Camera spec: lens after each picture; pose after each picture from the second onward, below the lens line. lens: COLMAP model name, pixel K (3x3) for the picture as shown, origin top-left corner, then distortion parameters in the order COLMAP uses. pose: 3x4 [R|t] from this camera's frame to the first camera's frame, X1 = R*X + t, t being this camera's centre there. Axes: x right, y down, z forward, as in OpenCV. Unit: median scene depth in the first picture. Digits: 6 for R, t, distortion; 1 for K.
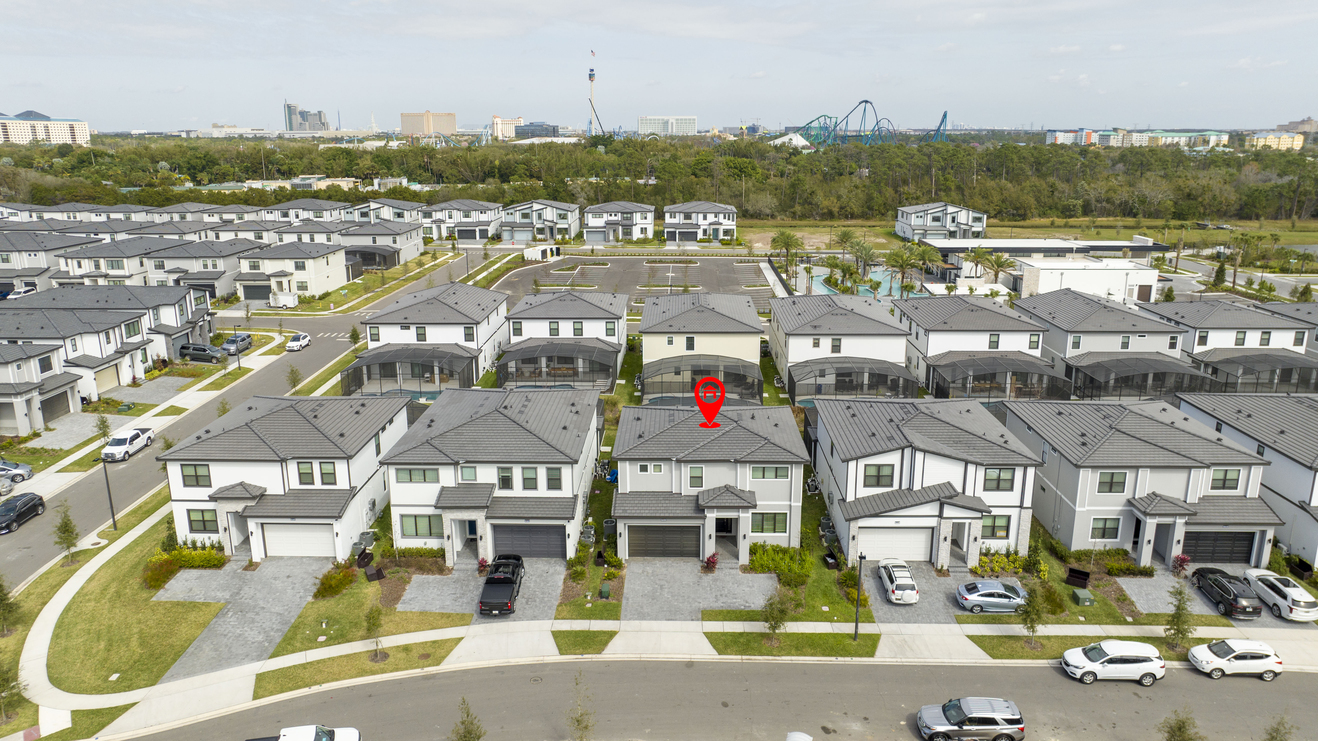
lens RADIAL K [[926.2, 0, 659.0], [0, 926.2, 370.5], [0, 0, 1]] dist [-0.024911, 0.001704]
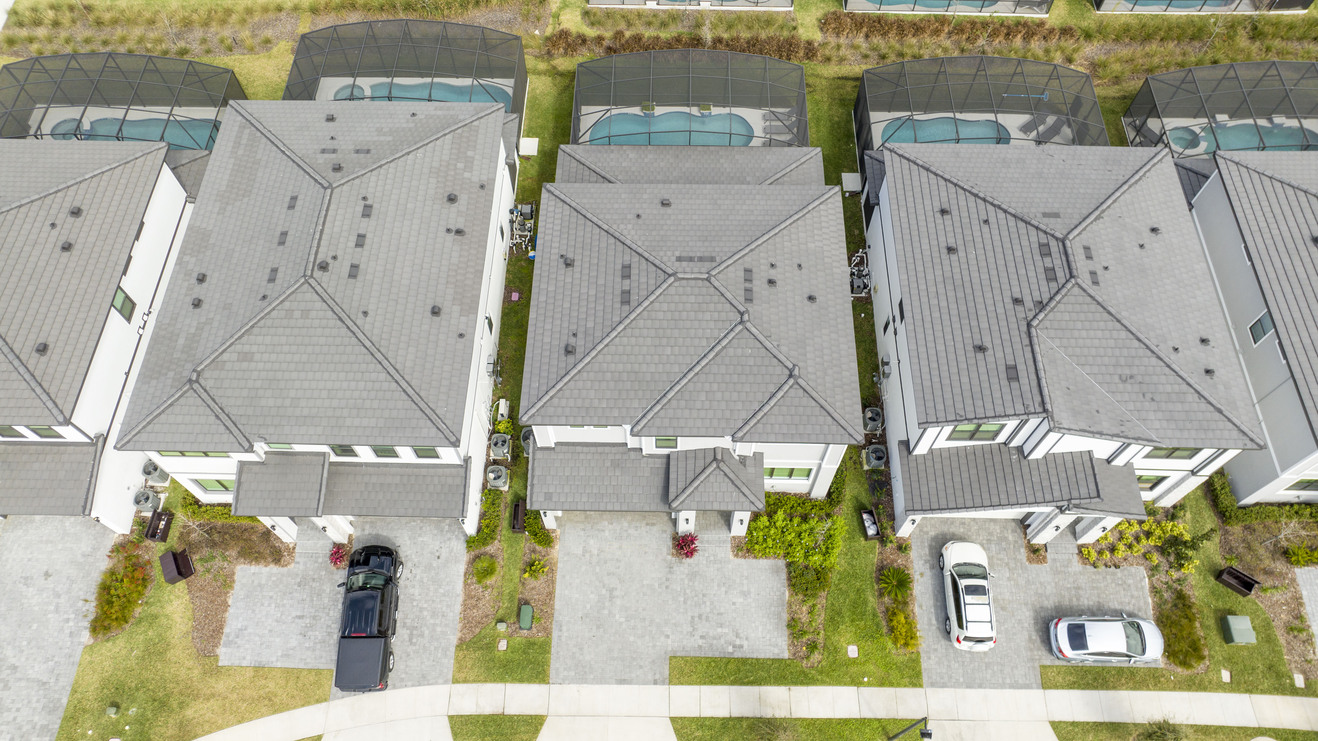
lens RADIAL K [[938.0, 0, 659.0], [0, 938.0, 370.5], [0, 0, 1]] dist [-0.072062, 0.087887]
pose [[0.999977, -0.004670, 0.004910, 0.032710], [-0.000336, 0.689539, 0.724248, -0.343657], [-0.006768, -0.724233, 0.689522, 0.620462]]
